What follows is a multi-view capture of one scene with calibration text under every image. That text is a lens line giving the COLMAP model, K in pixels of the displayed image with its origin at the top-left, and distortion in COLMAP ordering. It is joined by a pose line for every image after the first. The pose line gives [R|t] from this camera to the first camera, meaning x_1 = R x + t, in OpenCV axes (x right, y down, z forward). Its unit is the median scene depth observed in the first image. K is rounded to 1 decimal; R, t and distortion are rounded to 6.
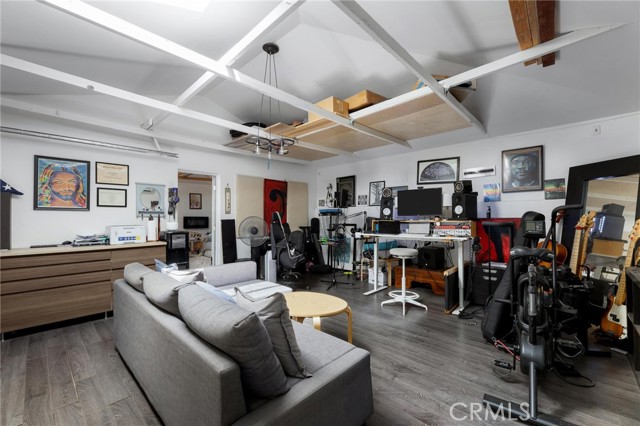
lens RADIAL K [[270.3, 0, 318.4], [0, 270.3, 215.4], [0, 0, 1]] dist [0.000404, 0.000023]
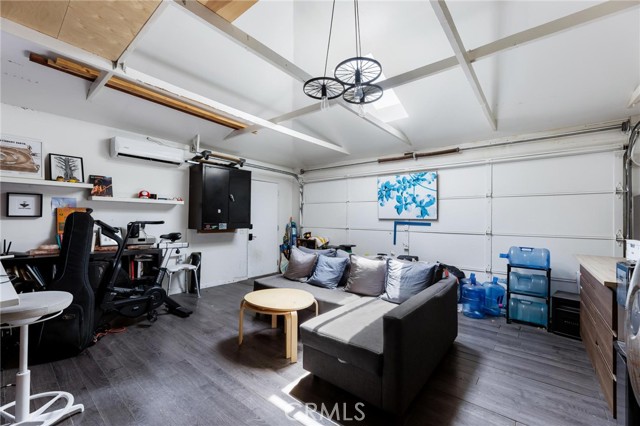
lens RADIAL K [[270.3, 0, 321.4], [0, 270.3, 216.5], [0, 0, 1]] dist [0.000404, 0.000023]
pose [[-0.996661, -0.014587, -0.080333, -0.098722], [-0.012748, 0.999646, -0.023351, 0.018140], [0.080645, -0.022249, -0.996495, 1.938111]]
